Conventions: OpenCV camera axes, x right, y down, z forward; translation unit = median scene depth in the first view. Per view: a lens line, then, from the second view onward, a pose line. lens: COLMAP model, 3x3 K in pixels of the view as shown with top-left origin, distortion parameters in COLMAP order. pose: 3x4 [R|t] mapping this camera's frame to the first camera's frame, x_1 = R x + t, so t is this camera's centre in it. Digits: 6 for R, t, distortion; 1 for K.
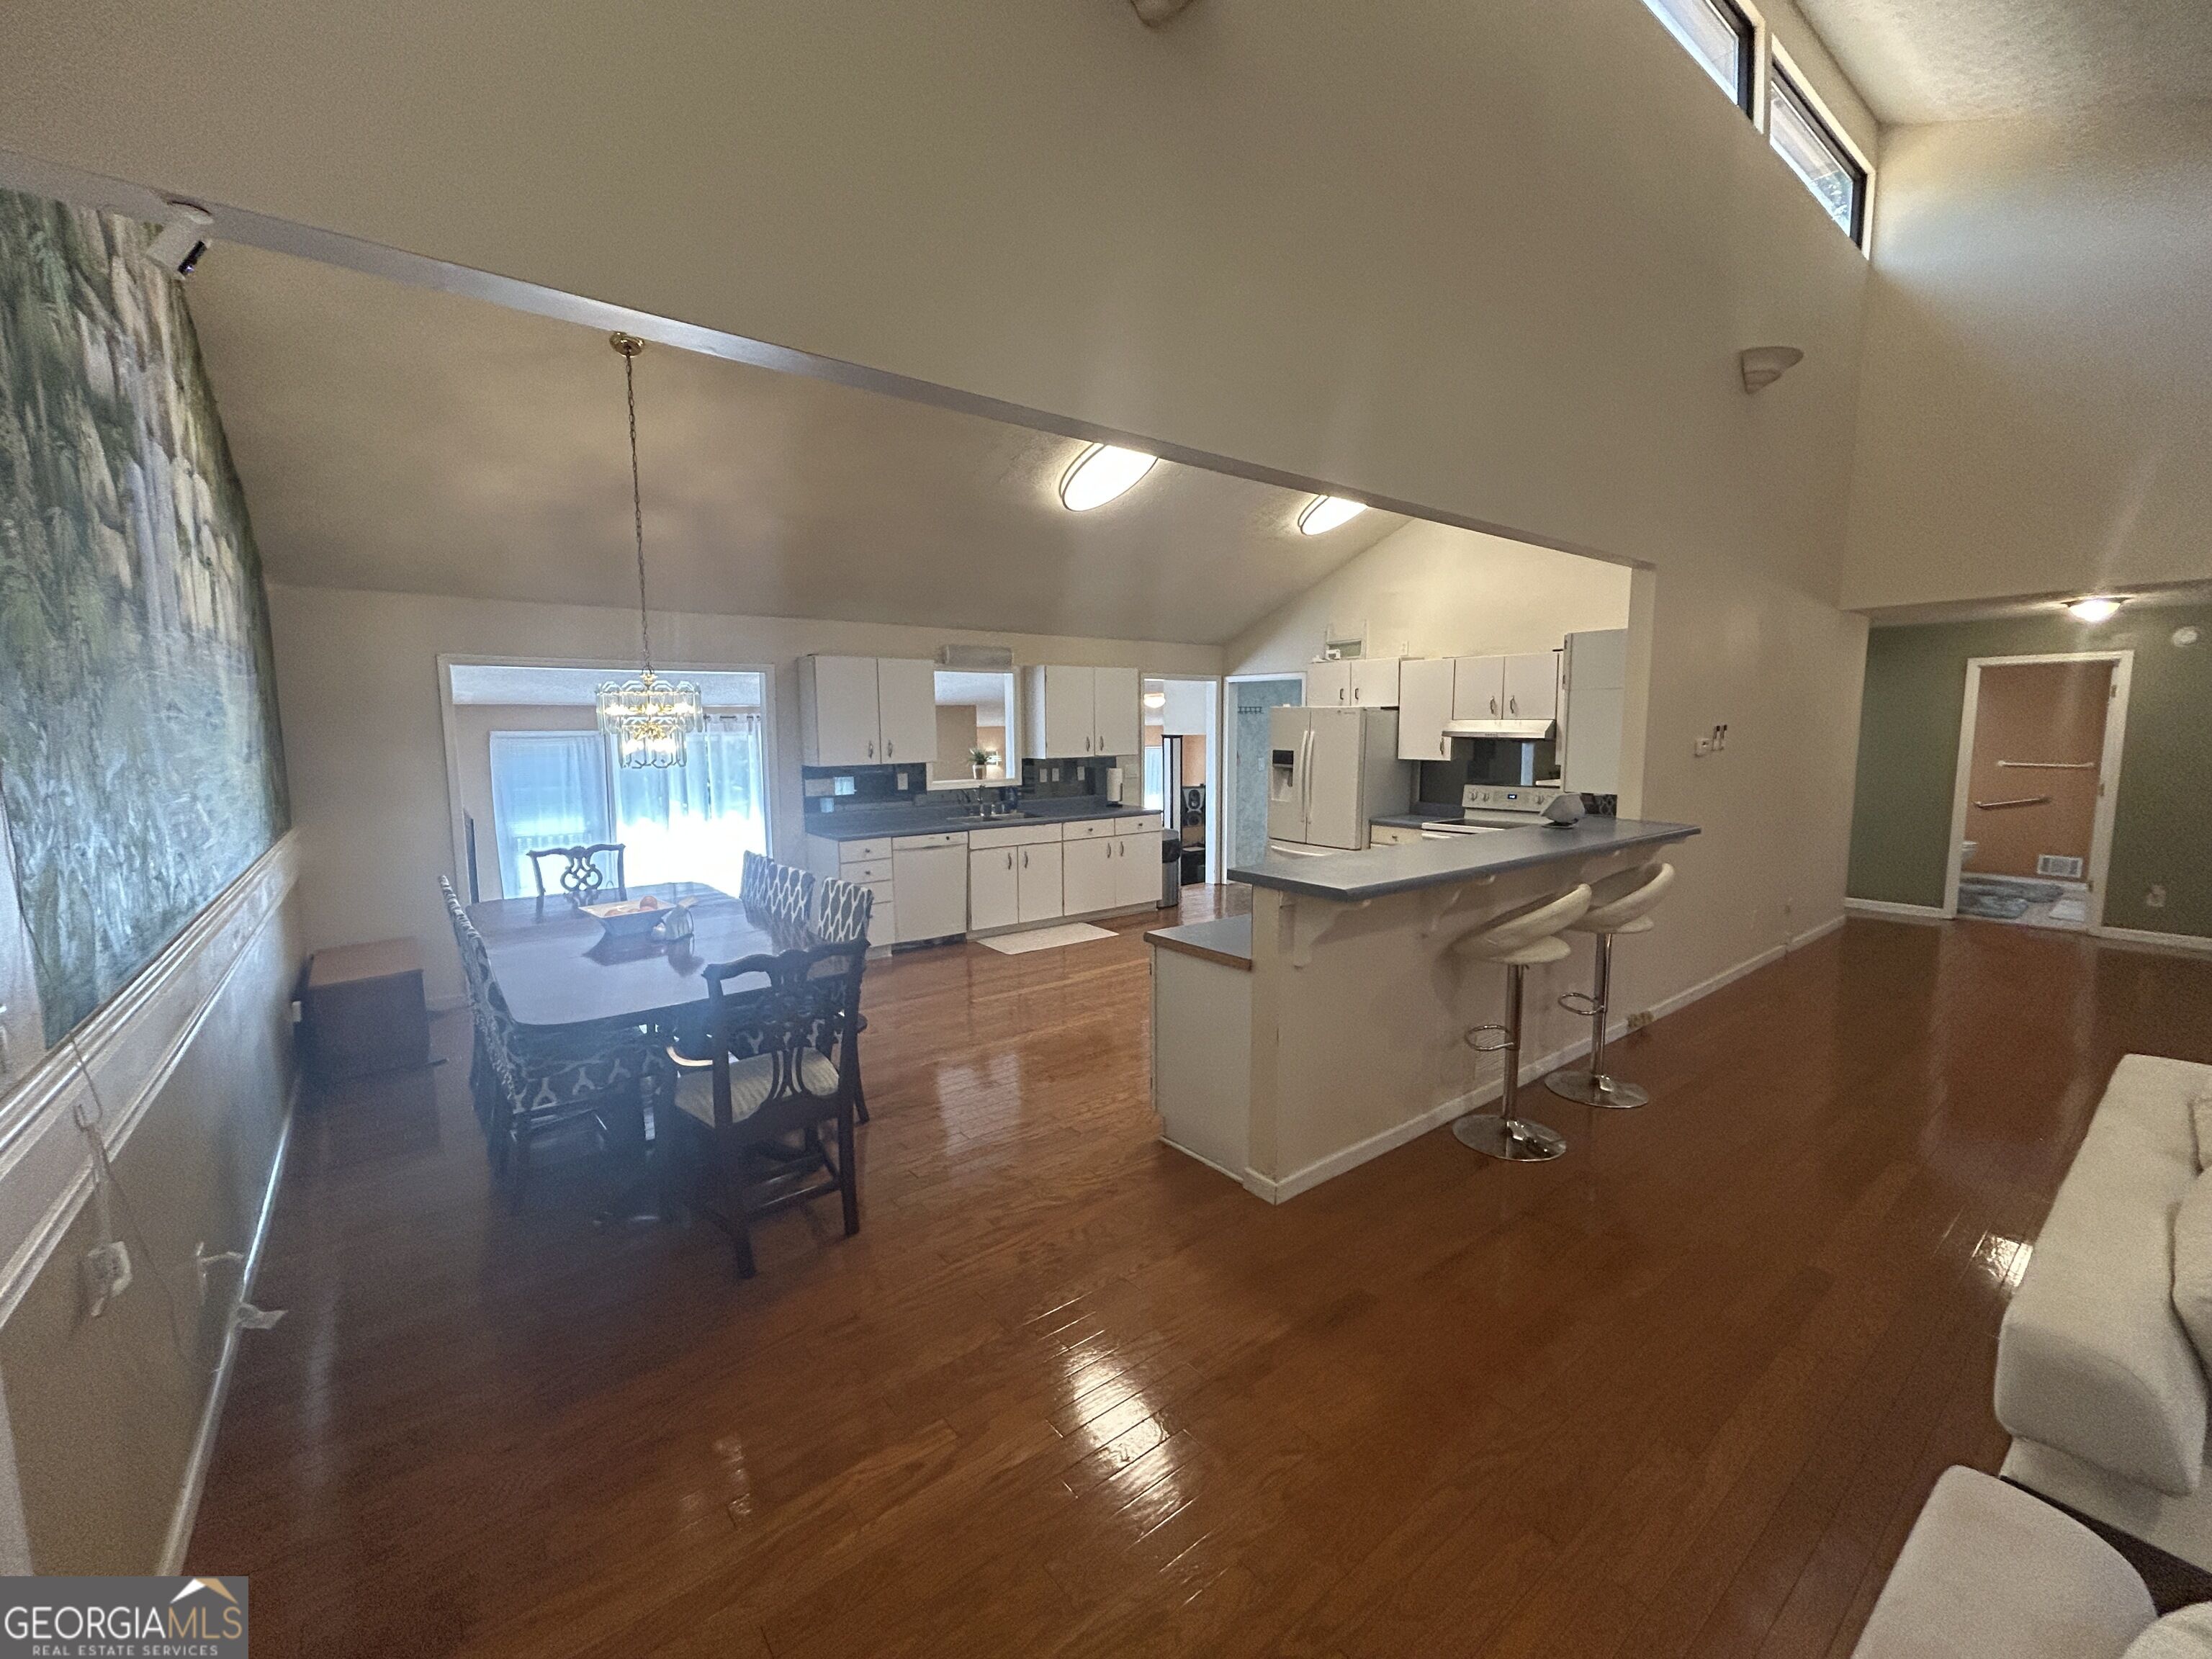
lens RADIAL K [[902.9, 0, 1103.7], [0, 902.9, 830.3], [0, 0, 1]] dist [-0.001151, -0.000112]
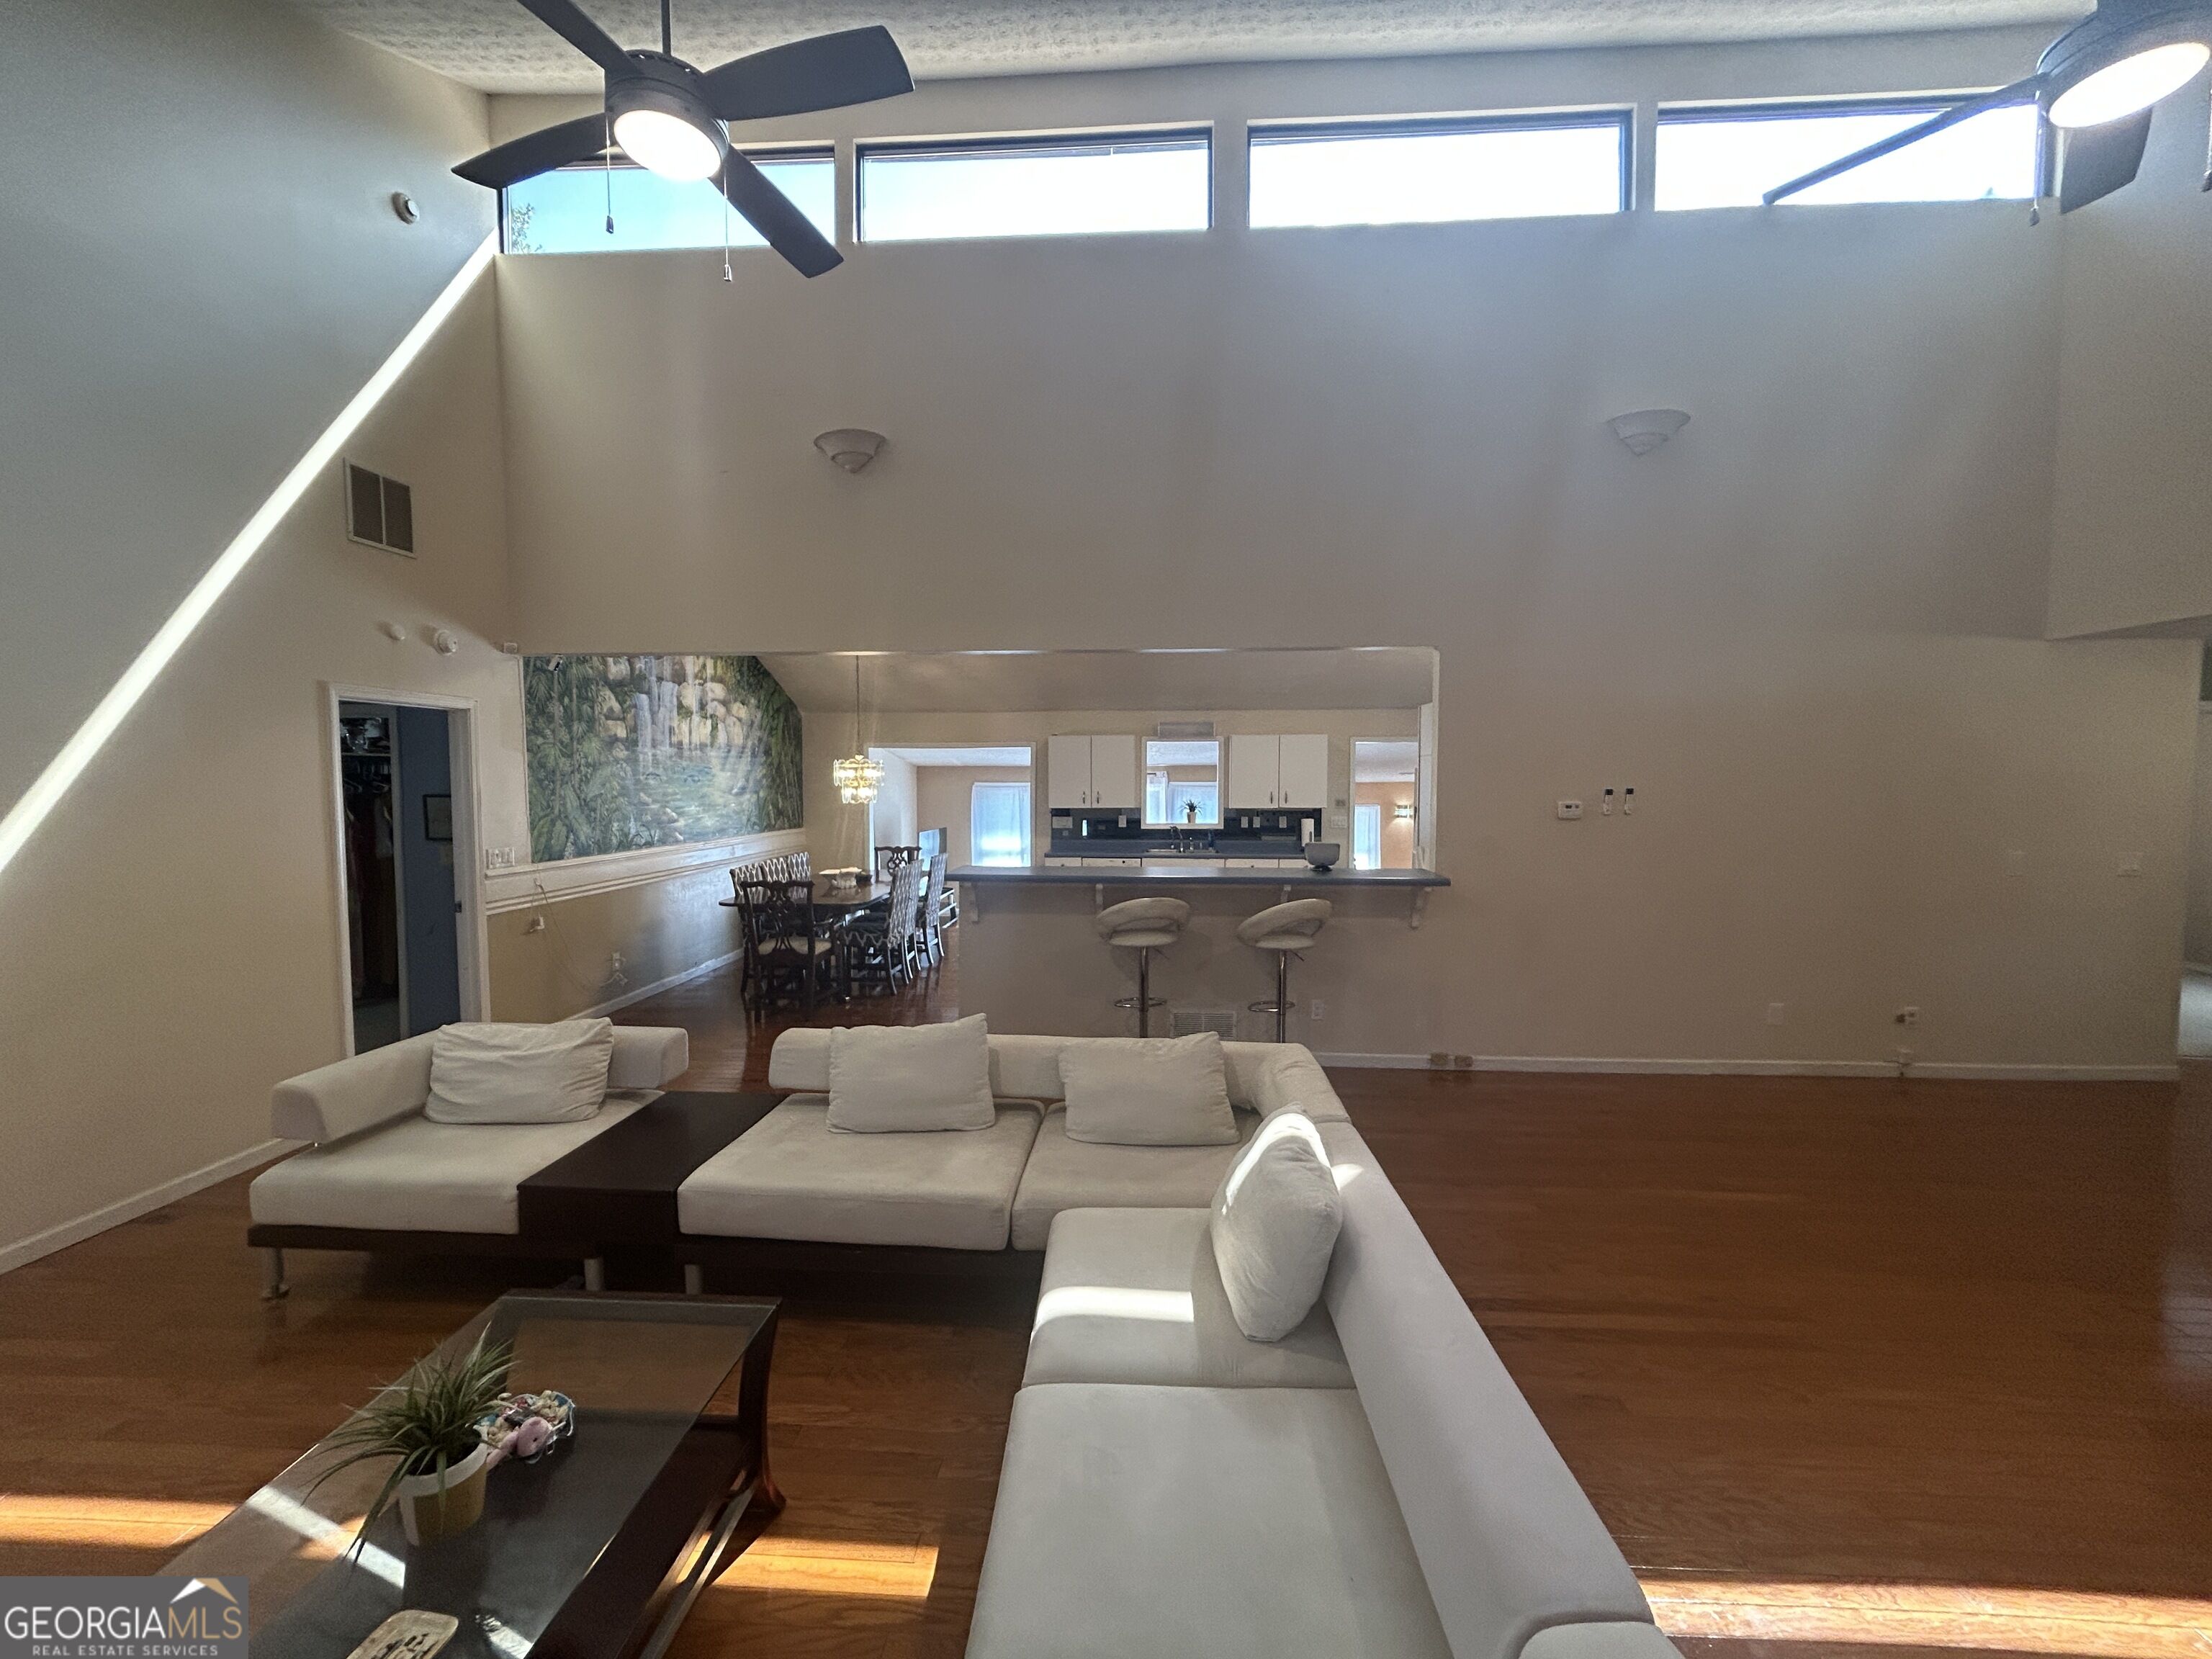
lens RADIAL K [[902.9, 0, 1100.1], [0, 902.9, 831.2], [0, 0, 1]] dist [-0.001151, -0.000112]
pose [[0.748380, 0.044974, -0.661744, 0.668446], [-0.081993, 0.996319, -0.025016, -0.000572], [0.658183, 0.072980, 0.749313, -0.070147]]
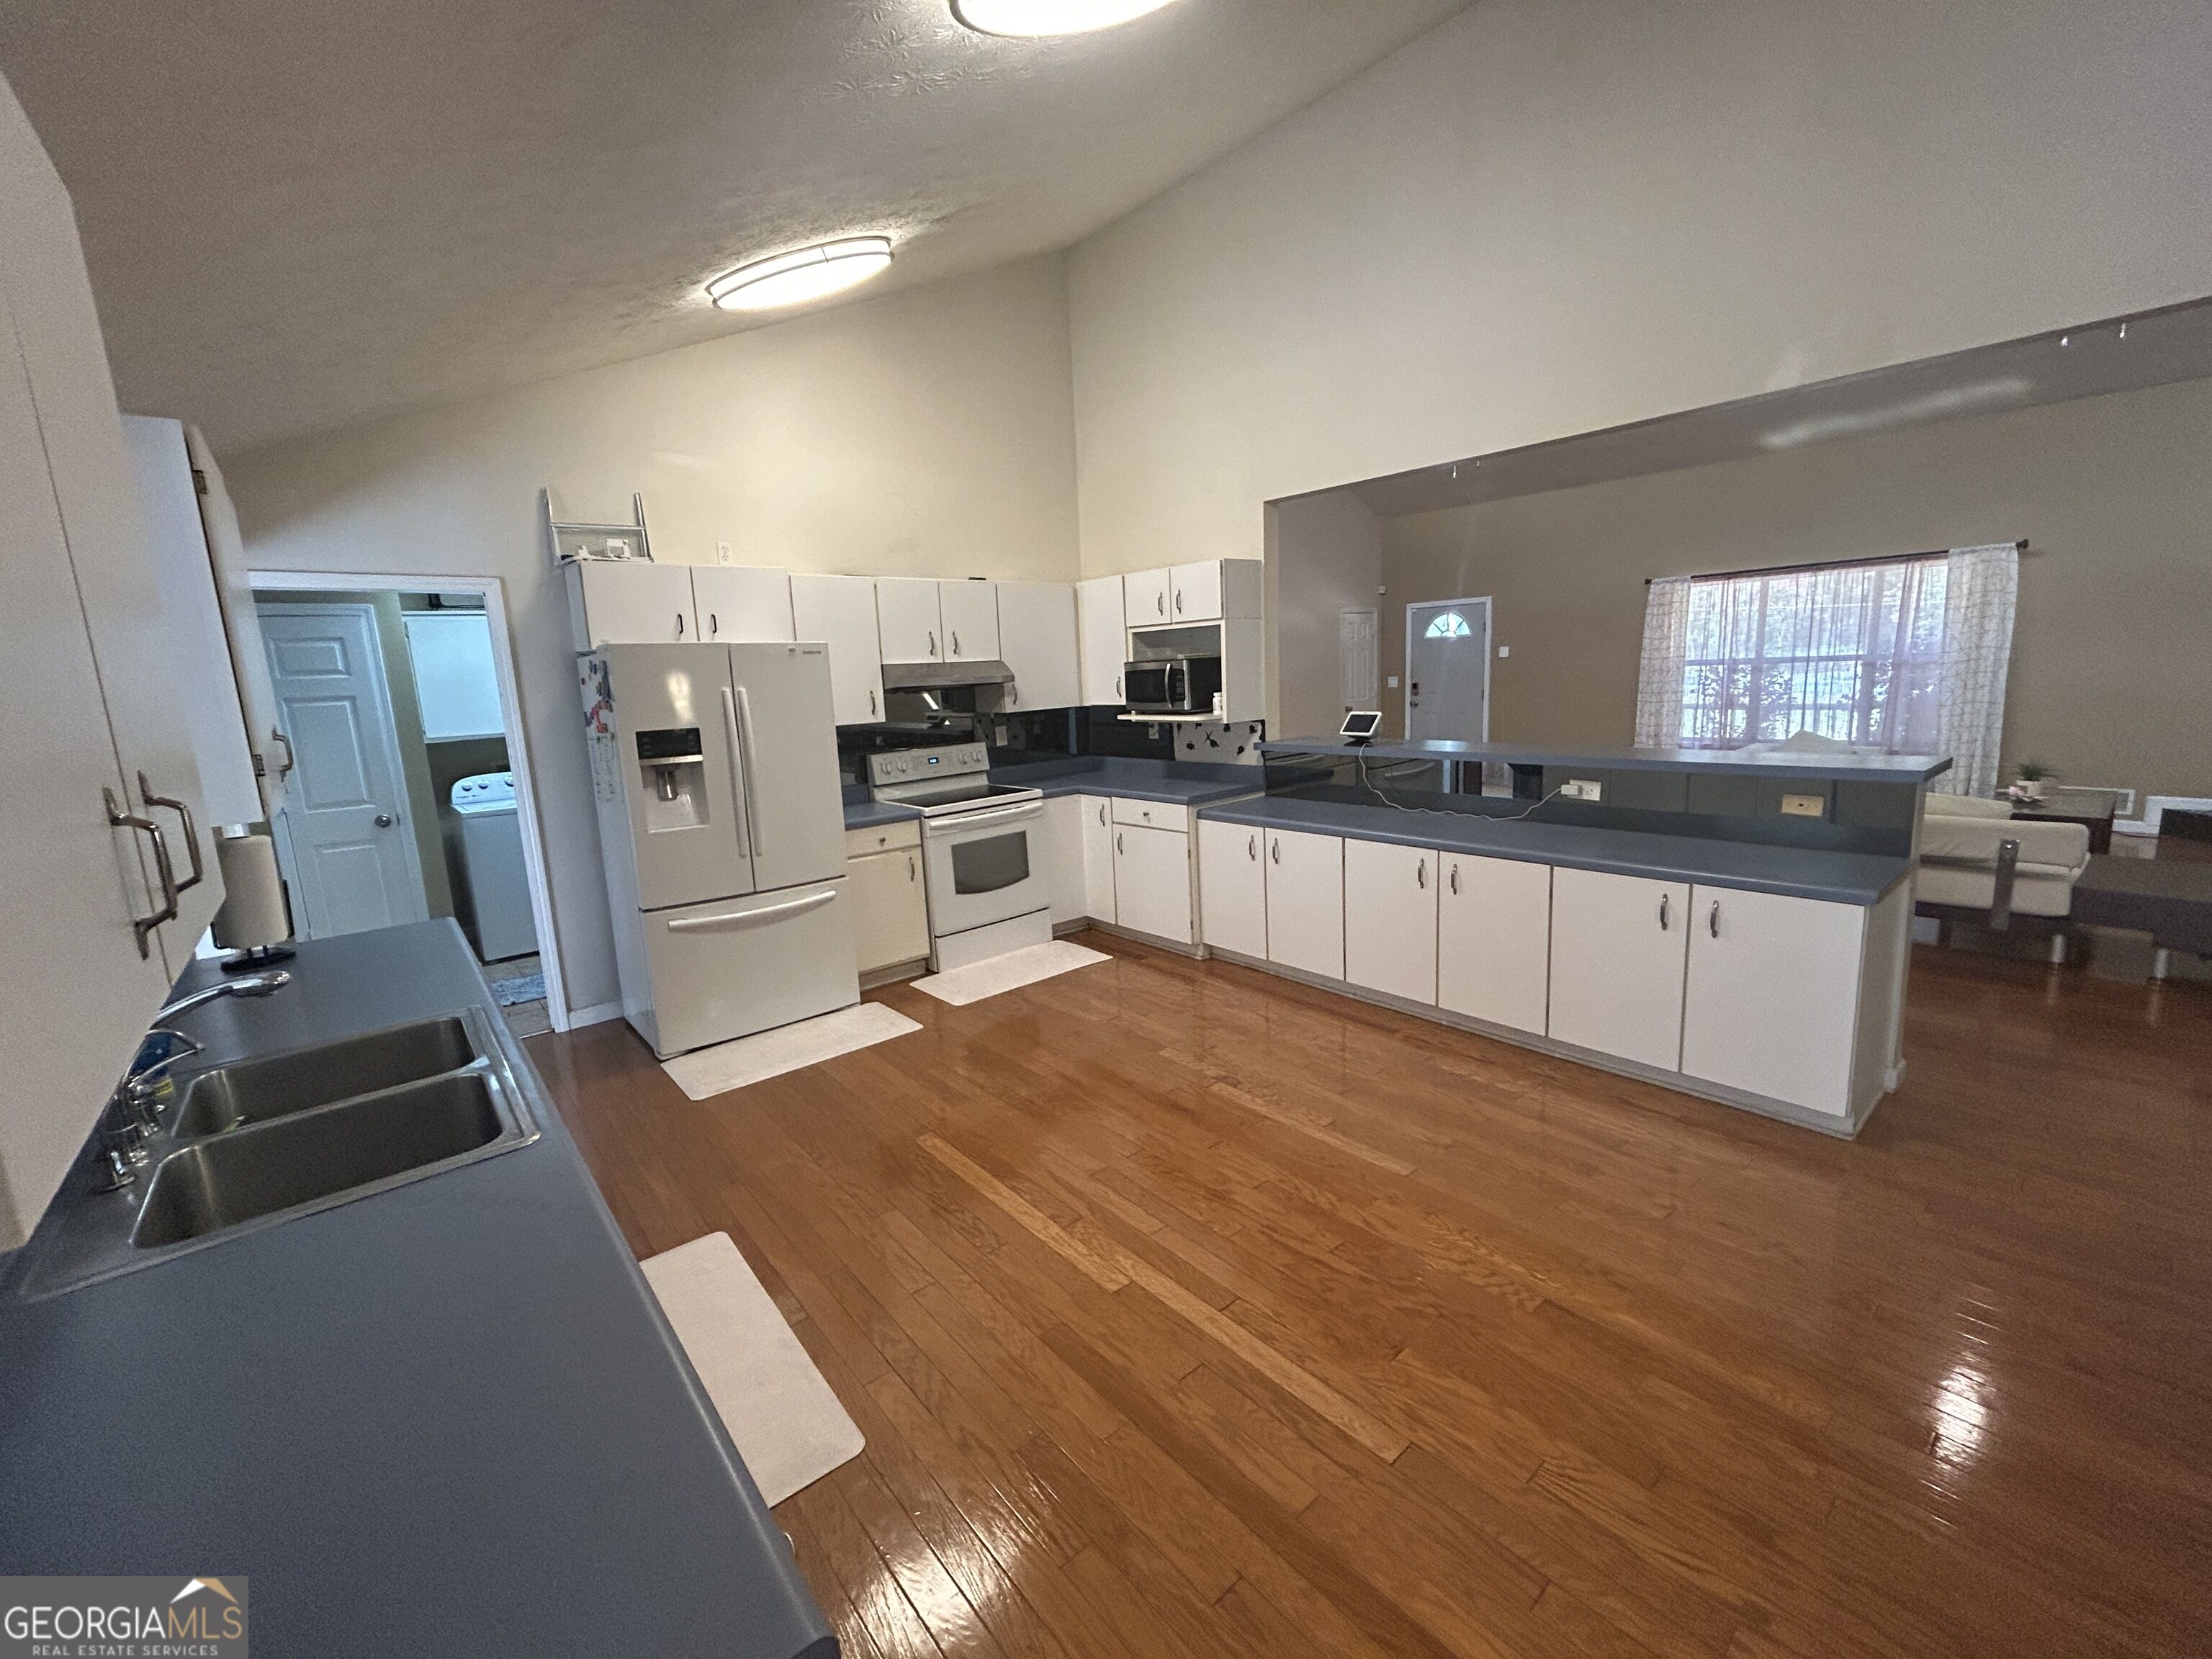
lens RADIAL K [[902.9, 0, 1102.7], [0, 902.9, 822.3], [0, 0, 1]] dist [-0.001151, -0.000112]
pose [[-0.034351, -0.162272, 0.986148, -0.329988], [0.164618, 0.972334, 0.165733, -0.086381], [-0.985759, 0.168031, -0.006688, 0.814259]]
